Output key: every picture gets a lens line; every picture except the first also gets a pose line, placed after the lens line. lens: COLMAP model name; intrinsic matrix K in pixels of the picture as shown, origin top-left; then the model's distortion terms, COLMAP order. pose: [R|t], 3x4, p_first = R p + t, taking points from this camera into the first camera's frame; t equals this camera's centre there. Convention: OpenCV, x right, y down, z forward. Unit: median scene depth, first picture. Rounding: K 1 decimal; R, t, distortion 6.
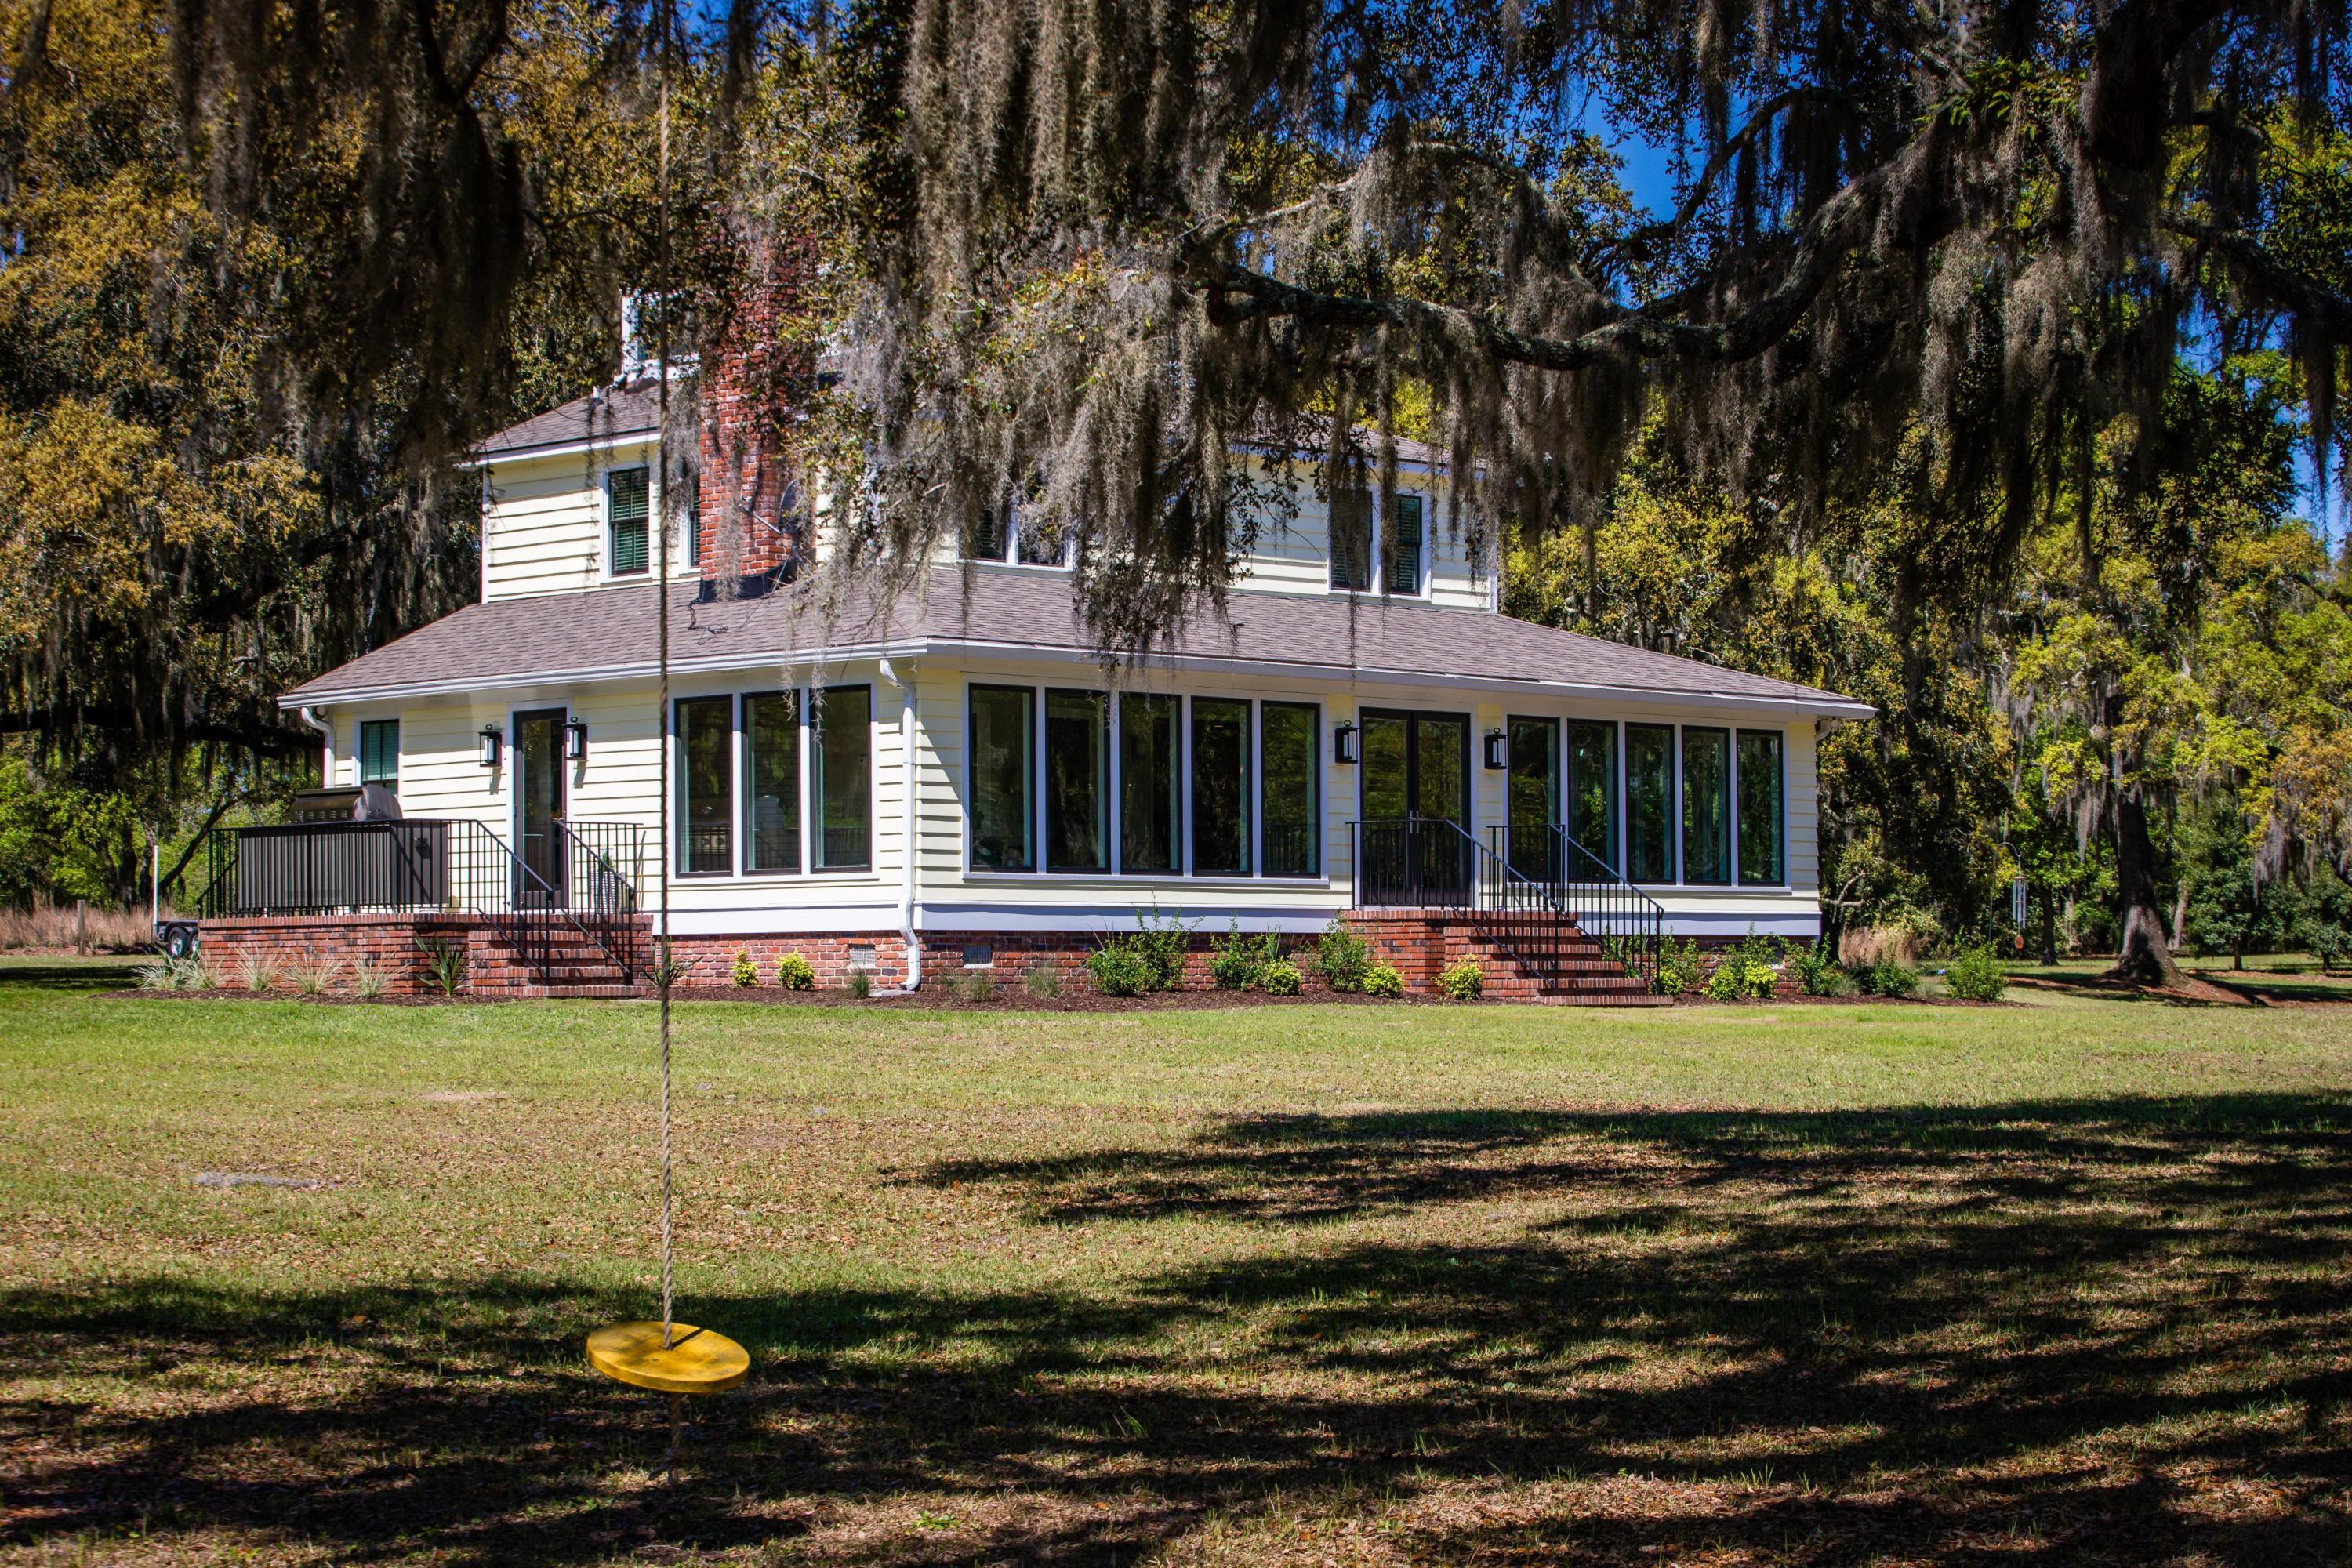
lens RADIAL K [[4865.0, 0, 1174.9], [0, 4865.0, 929.7], [0, 0, 1]] dist [-0.346421, 0.221638]
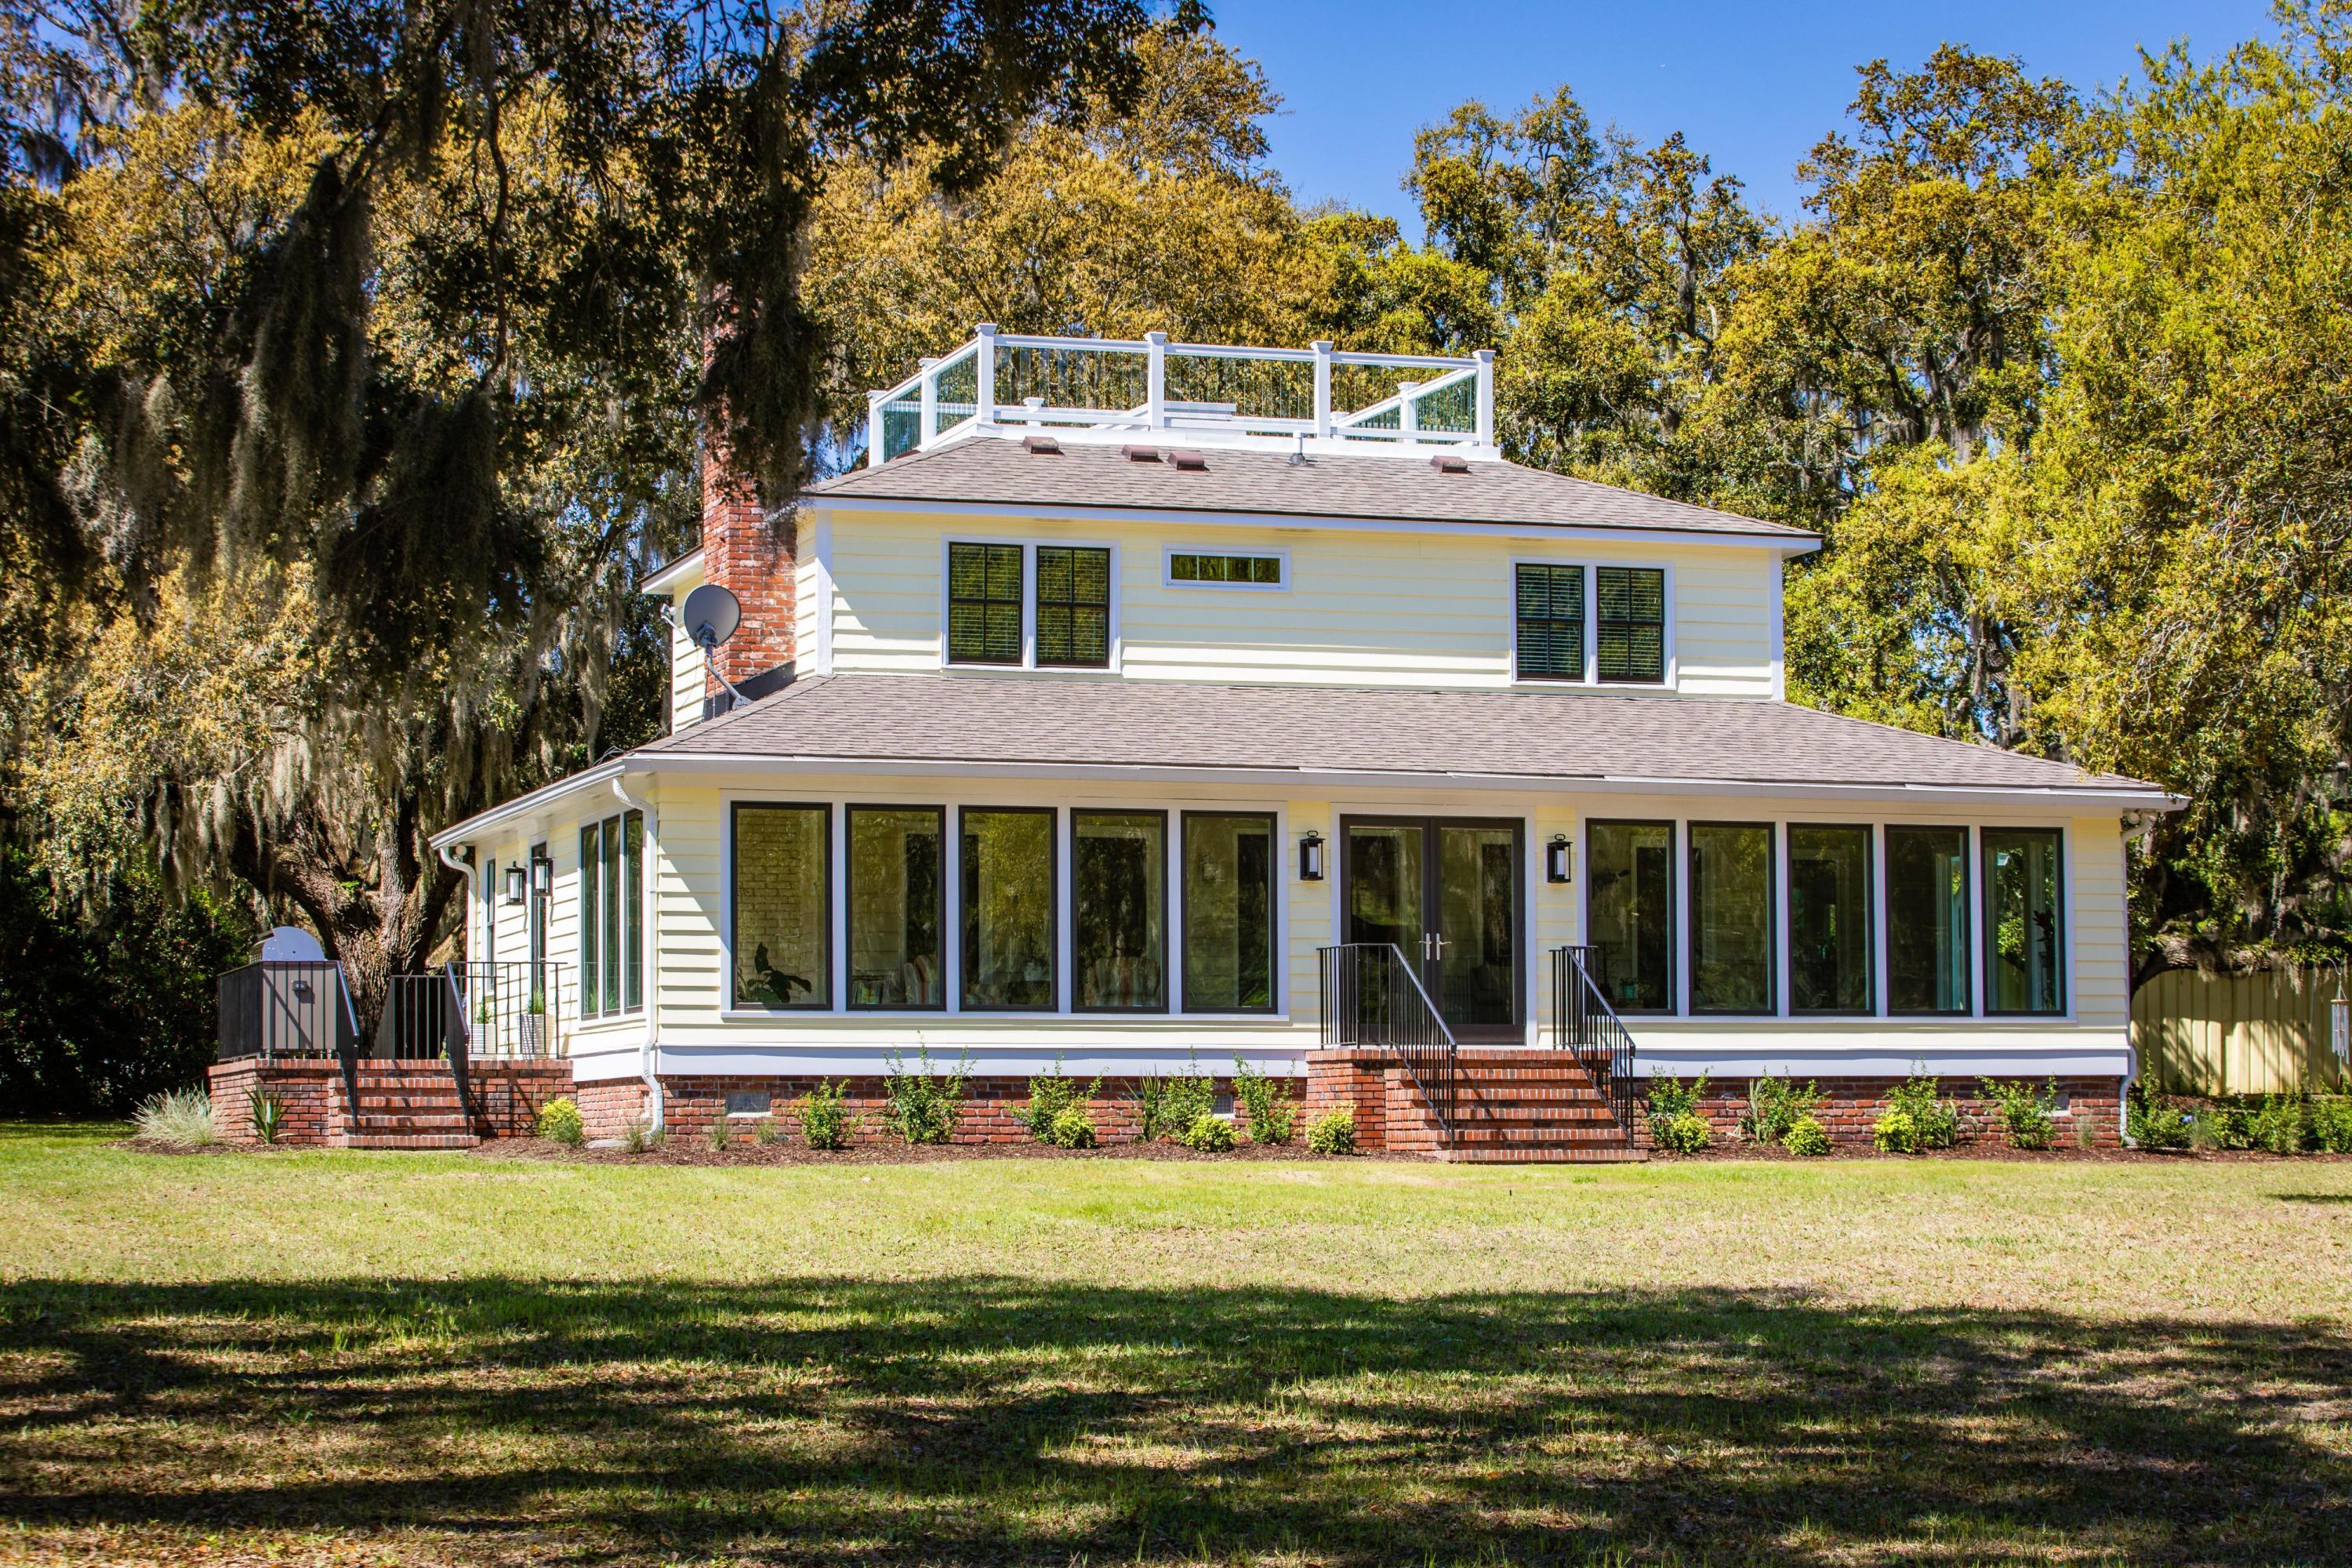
lens RADIAL K [[4865.0, 0, 1174.9], [0, 4865.0, 929.7], [0, 0, 1]] dist [-0.346421, 0.221638]
pose [[0.882745, -0.020005, -0.469425, 0.424928], [0.004574, 0.999412, -0.033989, 0.003846], [0.469829, 0.027857, 0.882318, 0.229562]]
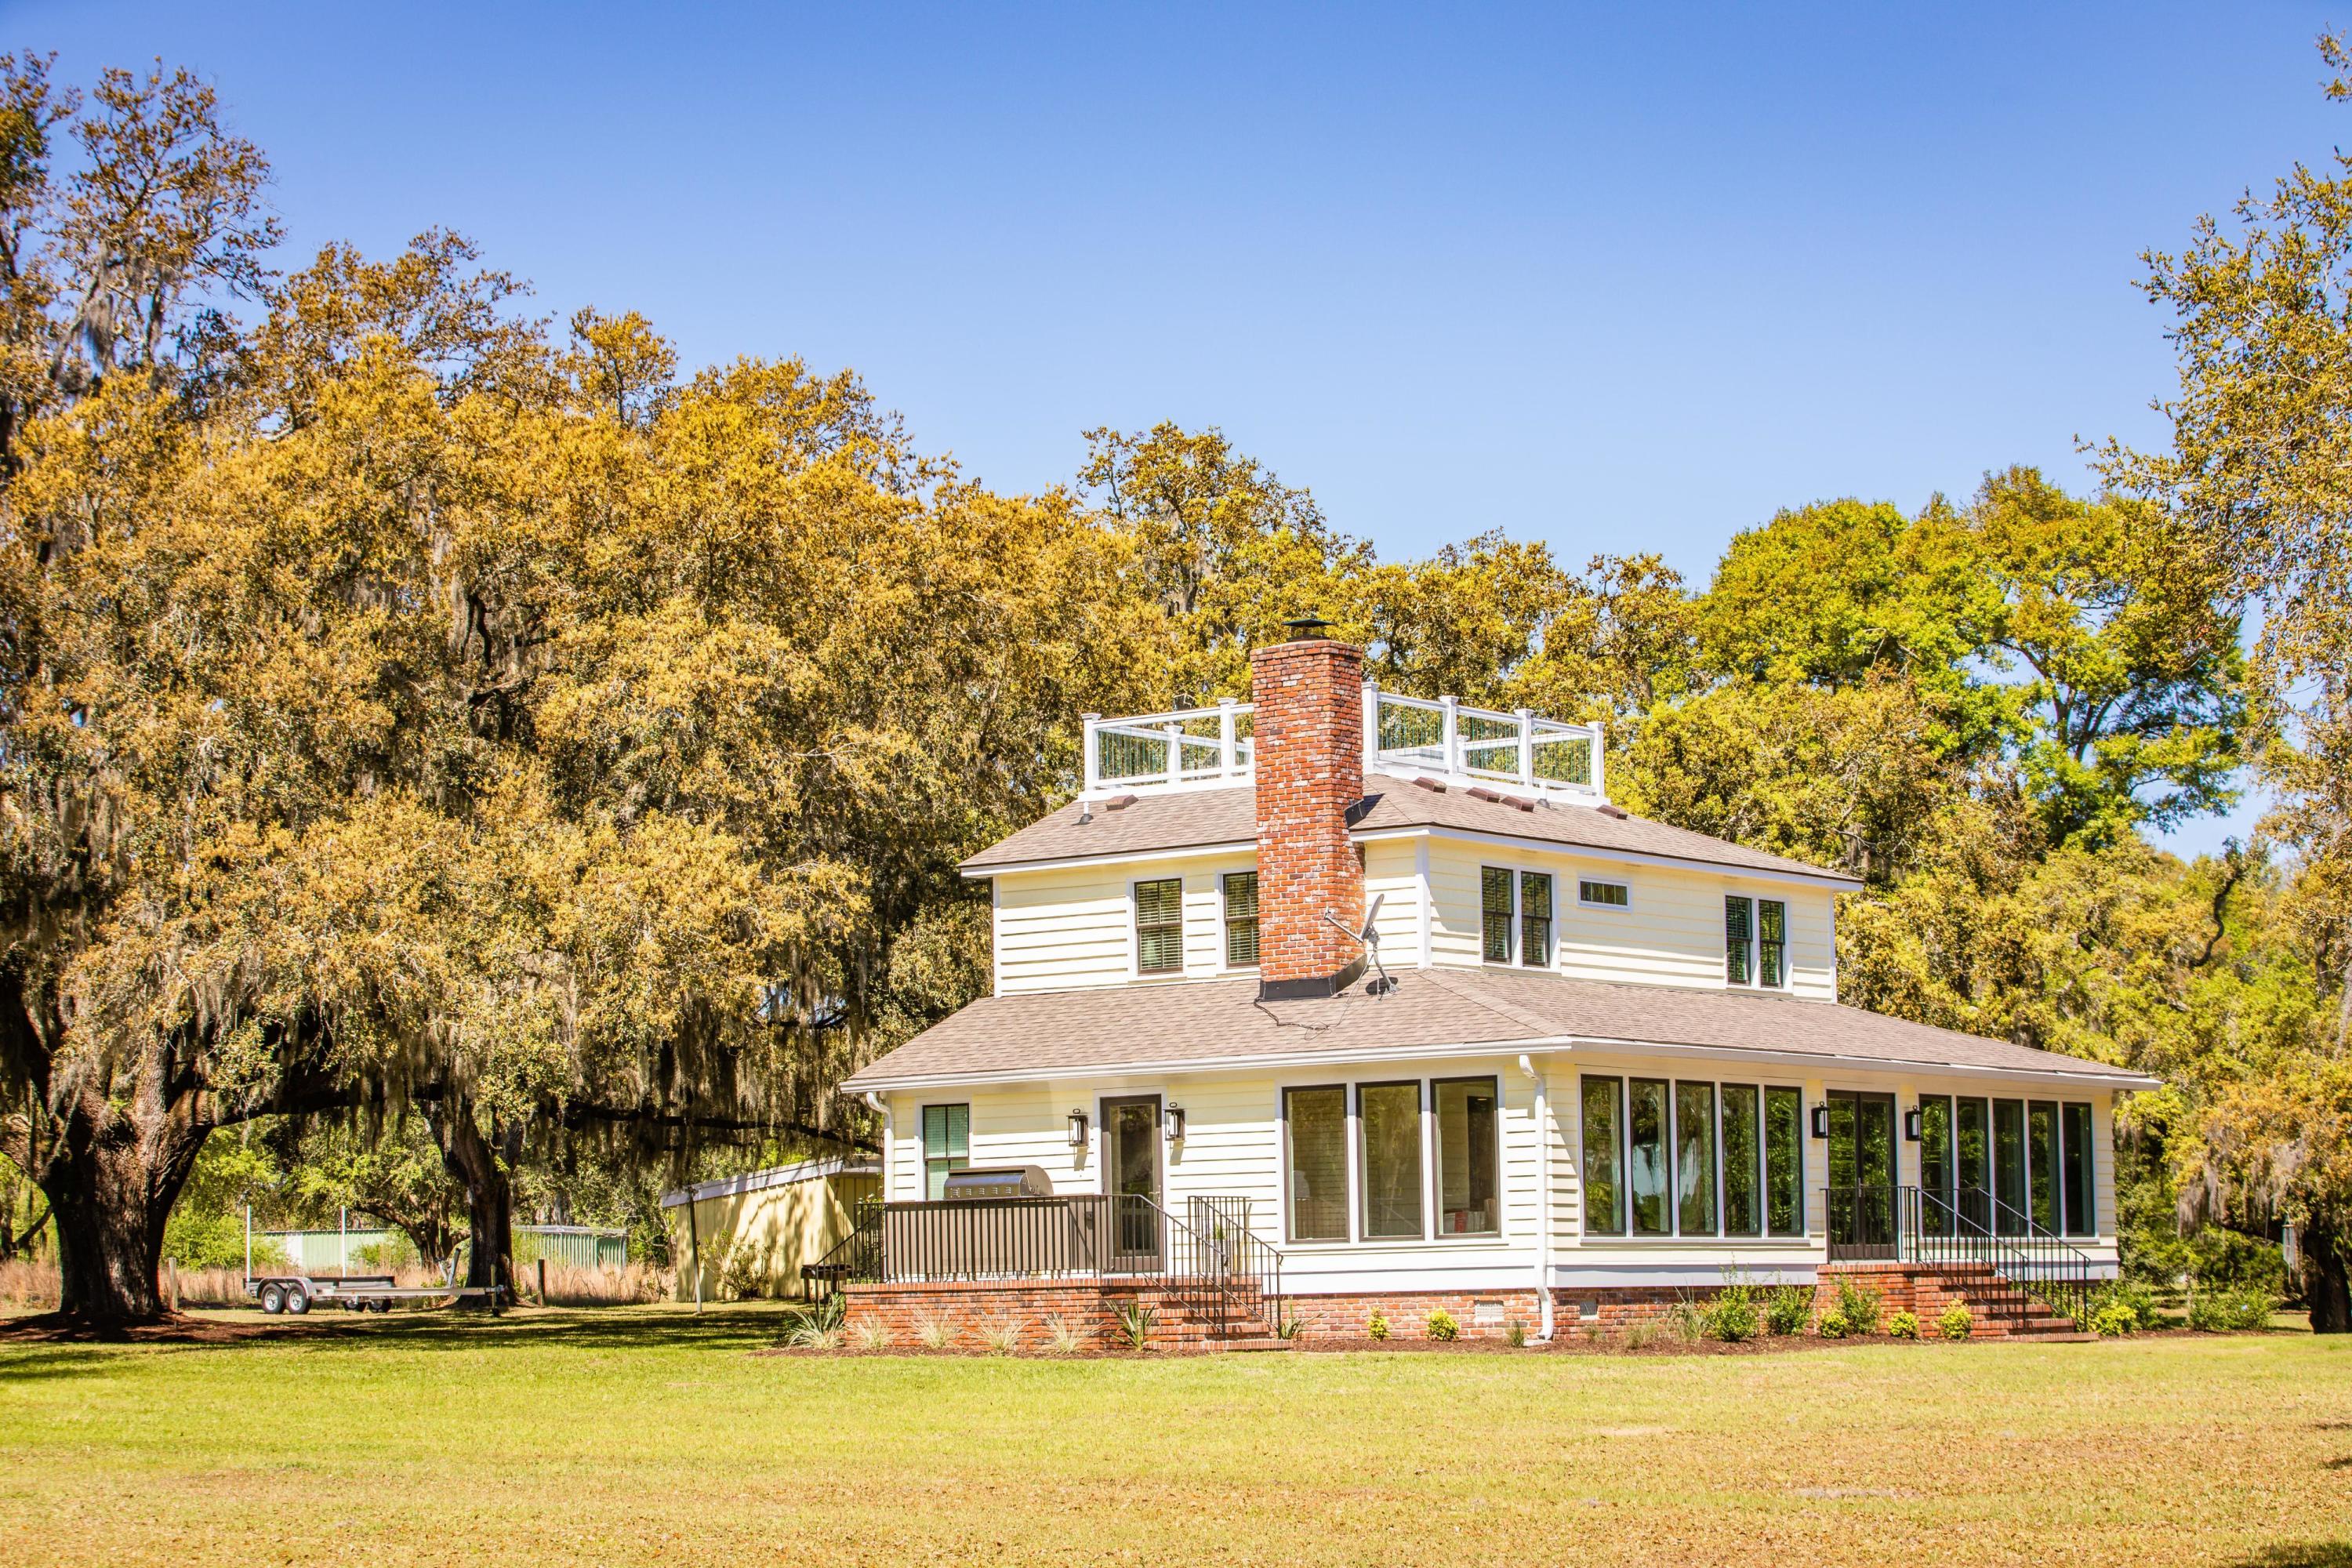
lens RADIAL K [[4865.0, 0, 1174.9], [0, 4865.0, 929.7], [0, 0, 1]] dist [-0.346421, 0.221638]
pose [[0.991651, -0.000787, 0.128946, -0.270427], [0.009858, 0.997517, -0.069727, -0.004984], [-0.128571, 0.070416, 0.989197, -0.127882]]
